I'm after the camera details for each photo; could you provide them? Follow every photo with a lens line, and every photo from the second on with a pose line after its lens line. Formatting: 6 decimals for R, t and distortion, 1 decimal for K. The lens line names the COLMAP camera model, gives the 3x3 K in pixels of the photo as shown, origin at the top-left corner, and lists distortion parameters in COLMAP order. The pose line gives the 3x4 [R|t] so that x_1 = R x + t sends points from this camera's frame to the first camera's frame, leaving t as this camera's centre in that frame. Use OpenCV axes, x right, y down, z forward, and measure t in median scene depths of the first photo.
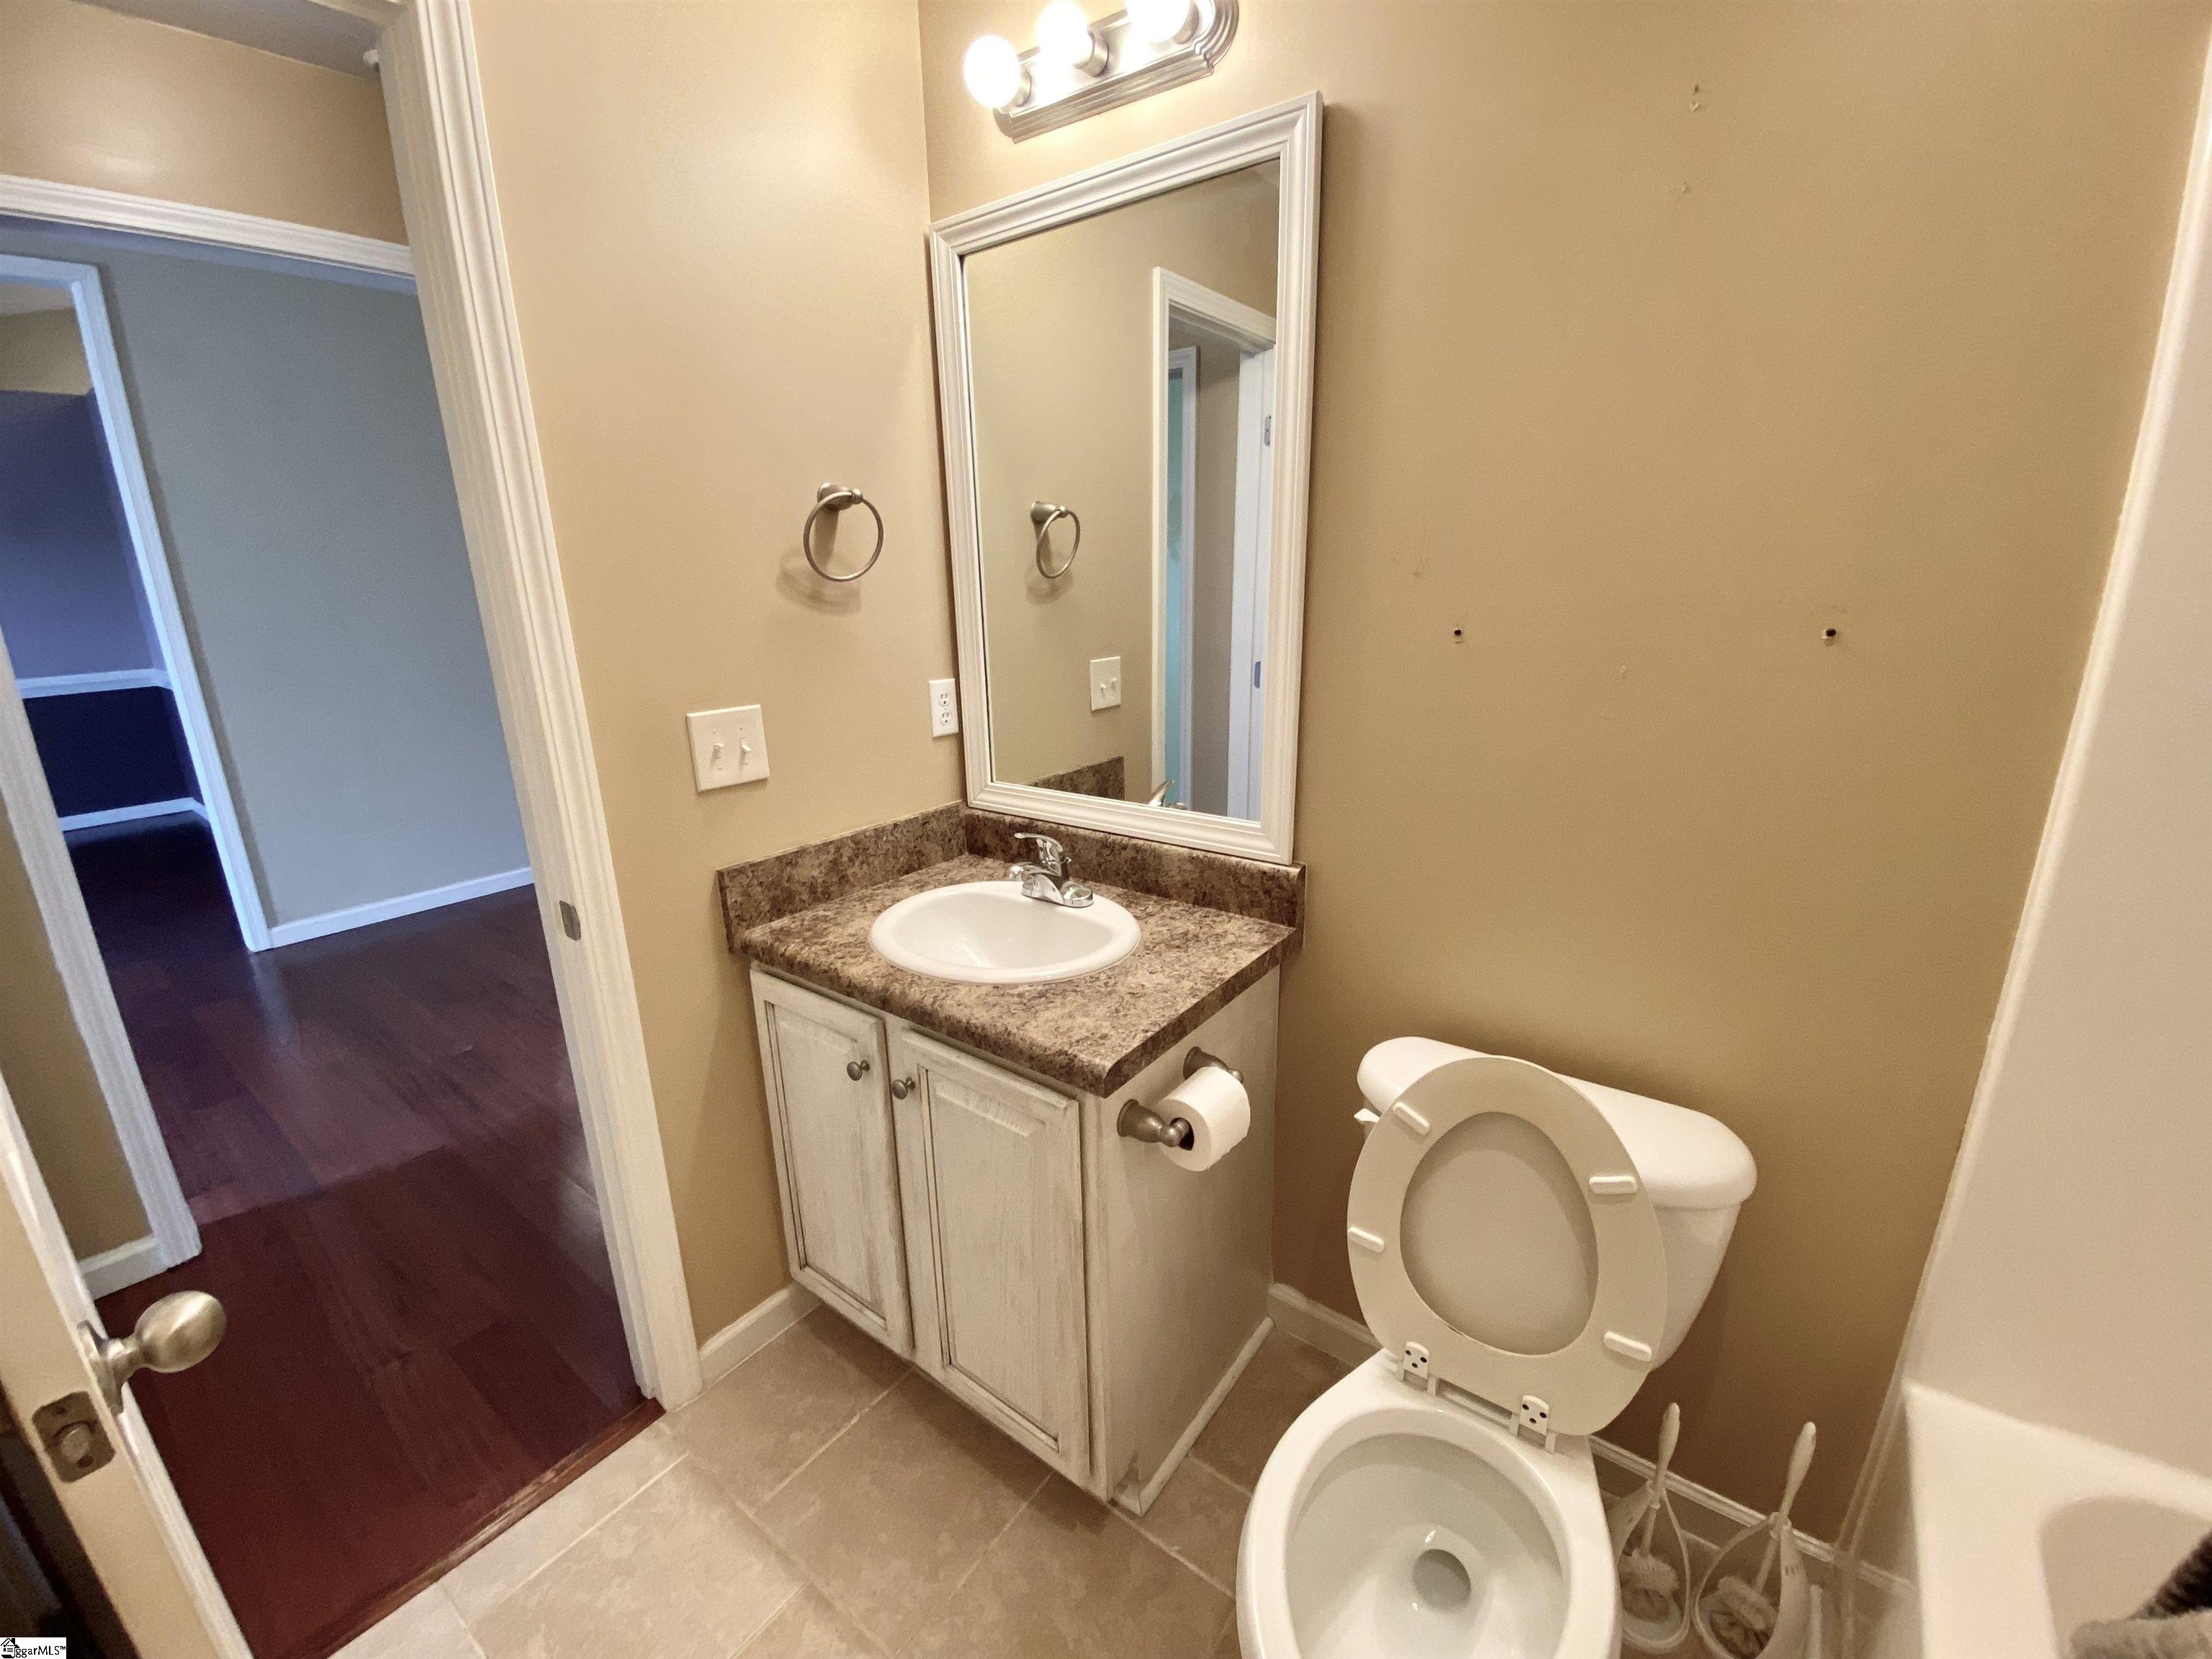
lens RADIAL K [[886.6, 0, 1106.0], [0, 886.6, 829.5], [0, 0, 1]] dist [0.026607, -0.009069]
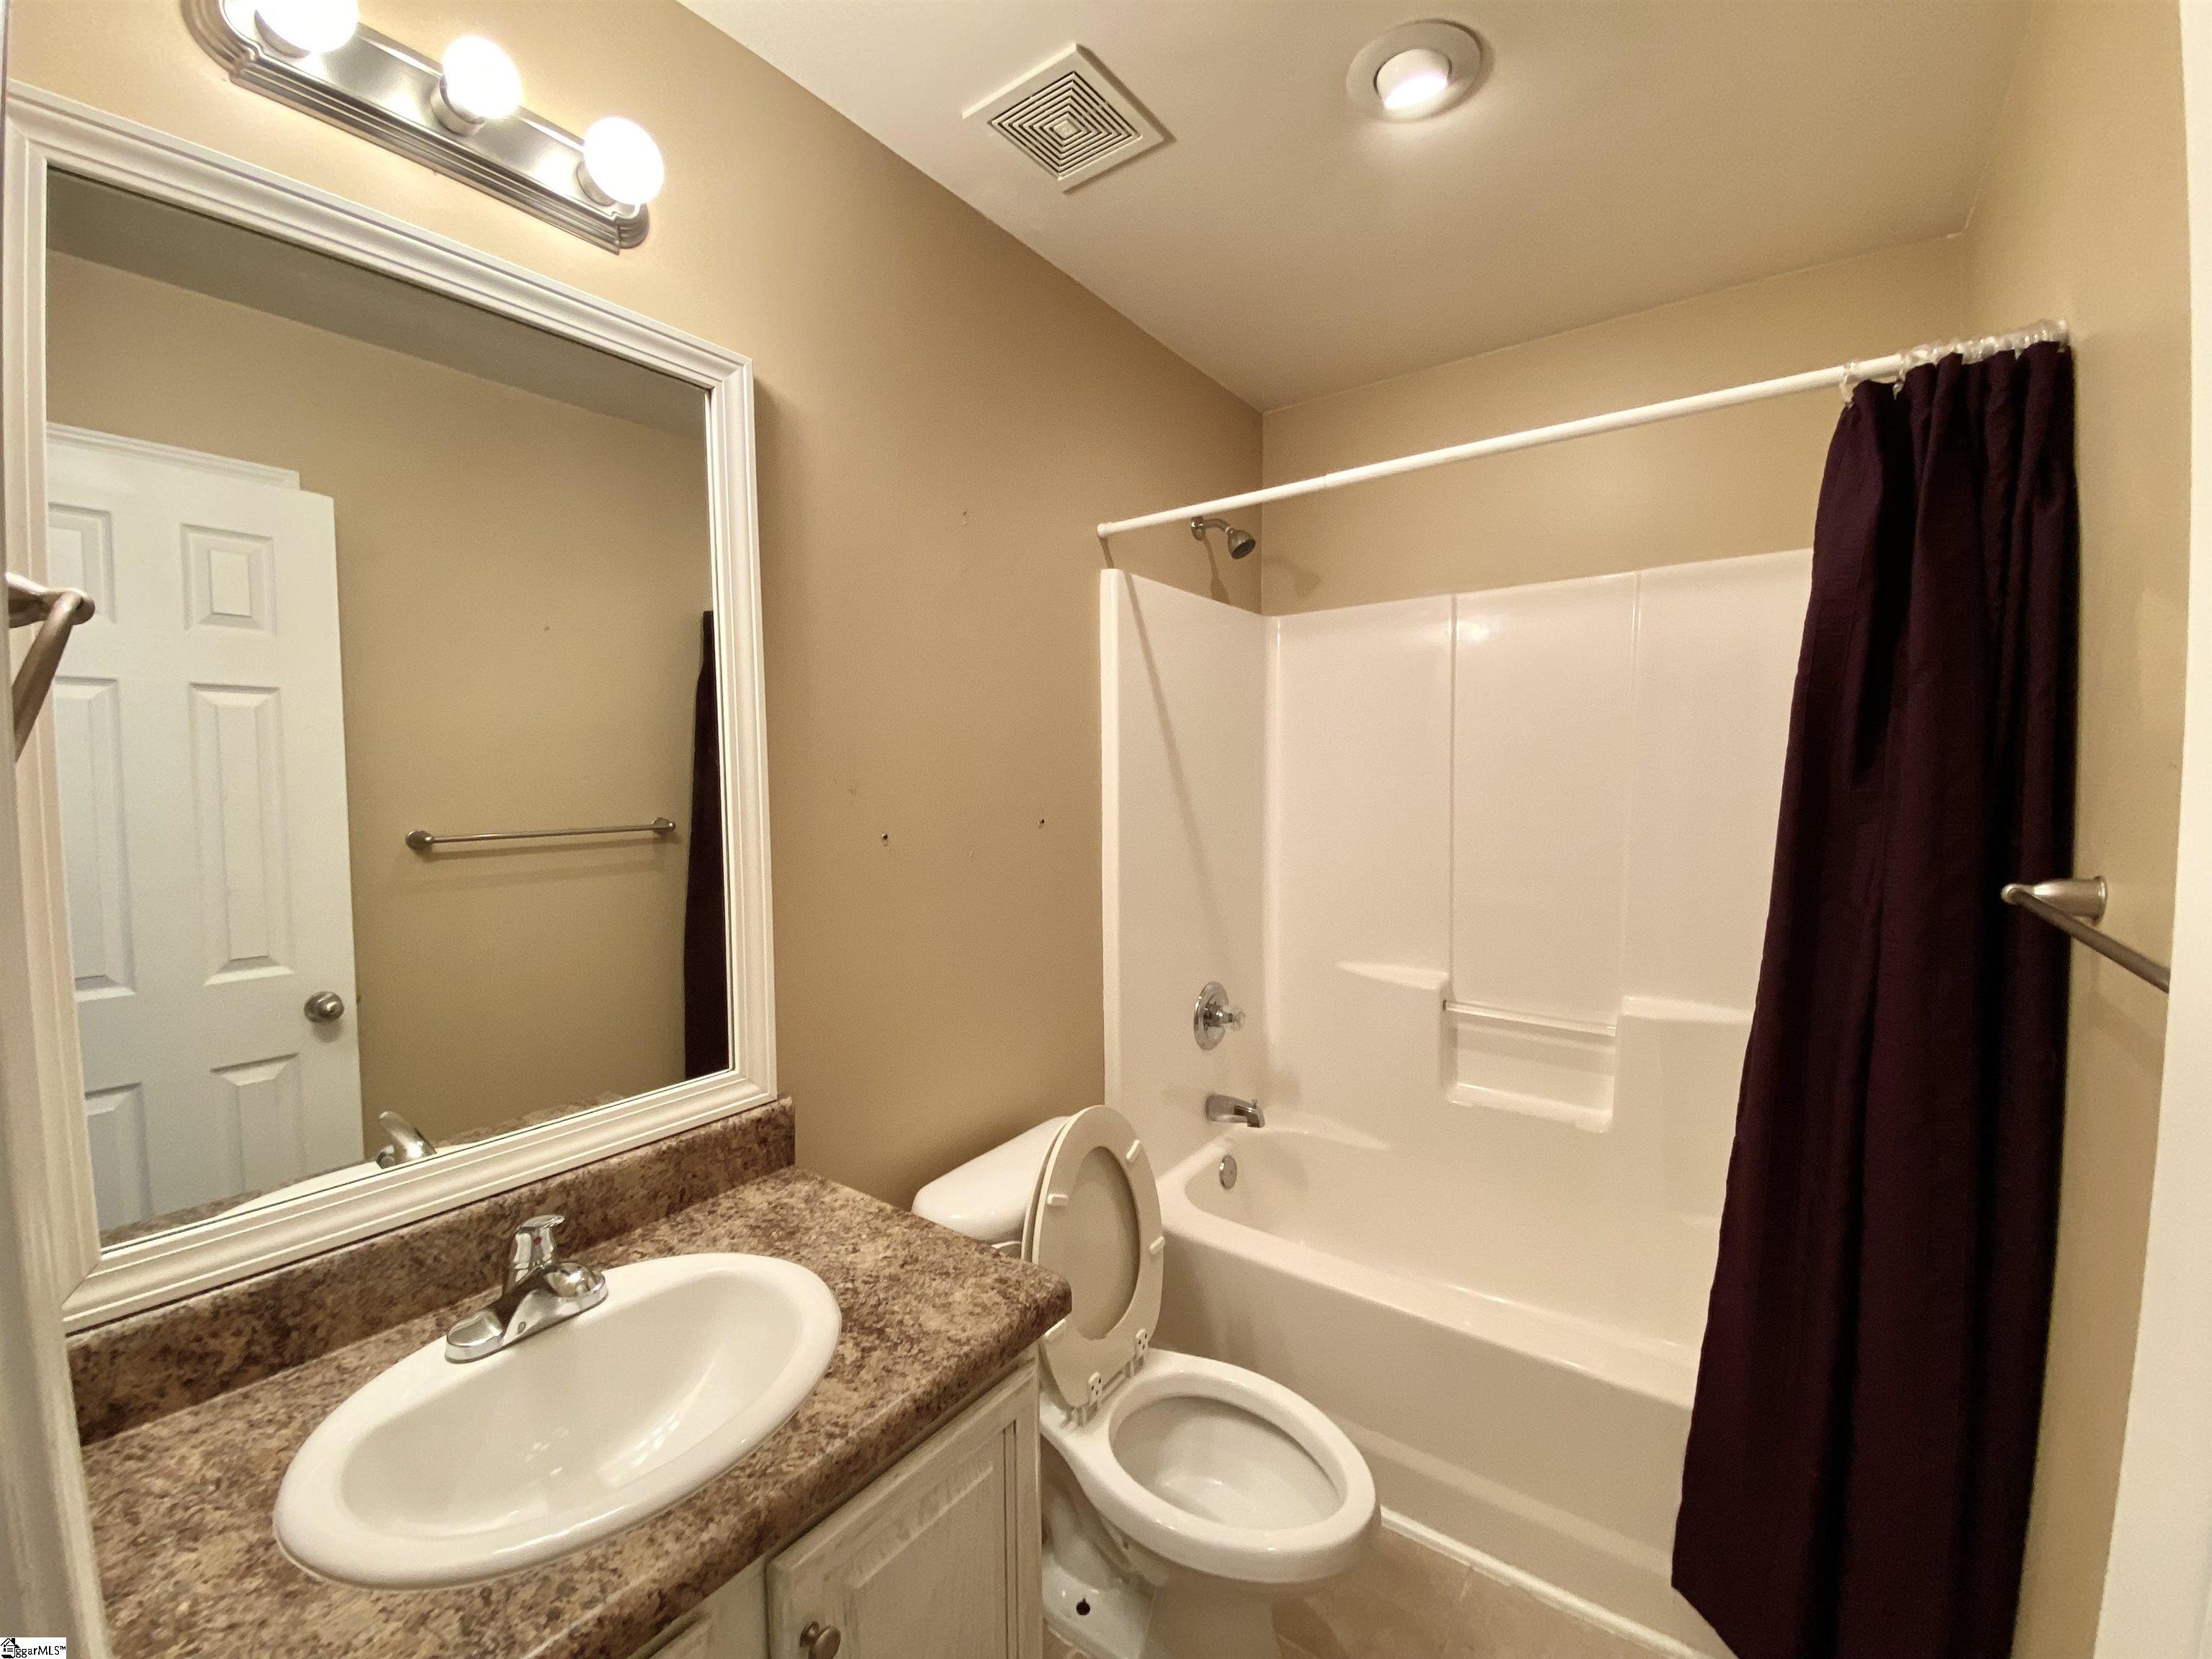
lens RADIAL K [[906.7, 0, 1106.0], [0, 906.7, 829.5], [0, 0, 1]] dist [-0.001660, -0.010066]
pose [[-0.002016, -0.047910, 0.998850, -0.687552], [0.284935, 0.957418, 0.046498, -0.166603], [-0.958545, 0.284701, 0.011721, 0.582097]]
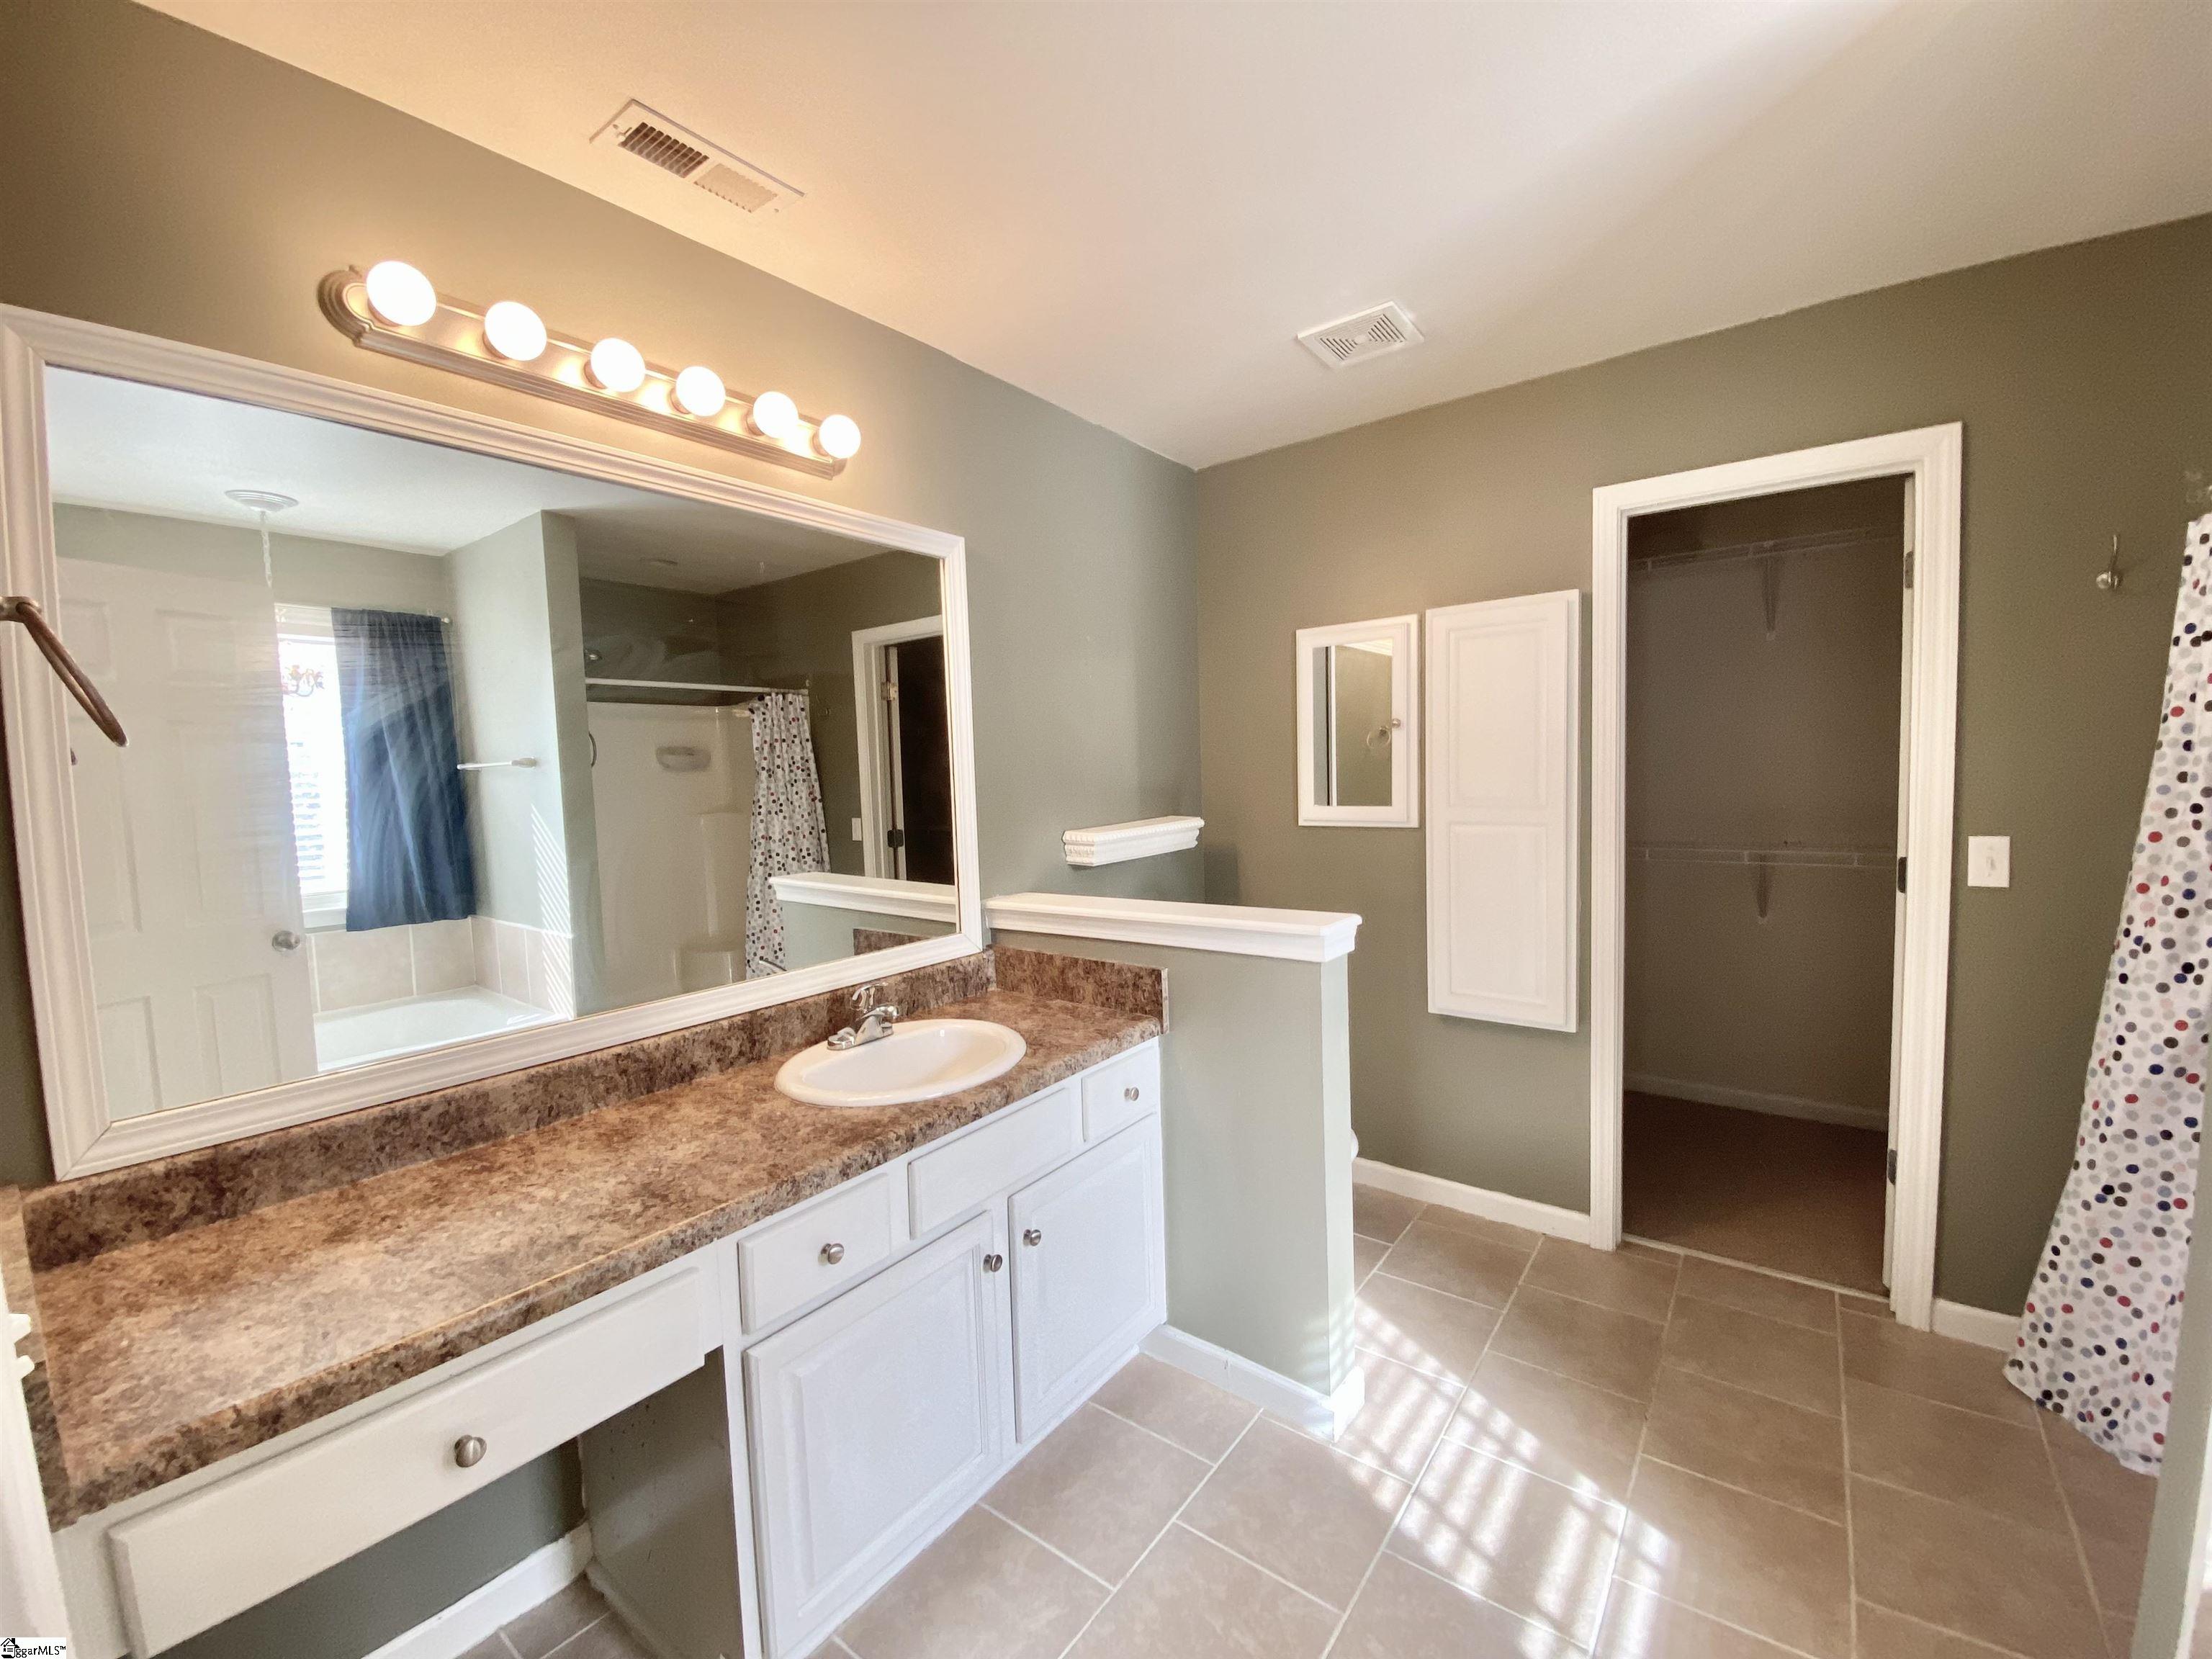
lens RADIAL K [[906.7, 0, 1106.0], [0, 906.7, 829.5], [0, 0, 1]] dist [-0.001660, -0.010066]
pose [[0.021827, -0.051066, 0.998457, -0.880471], [0.300436, 0.952869, 0.042167, -0.079675], [-0.953552, 0.299052, 0.036141, 0.318202]]
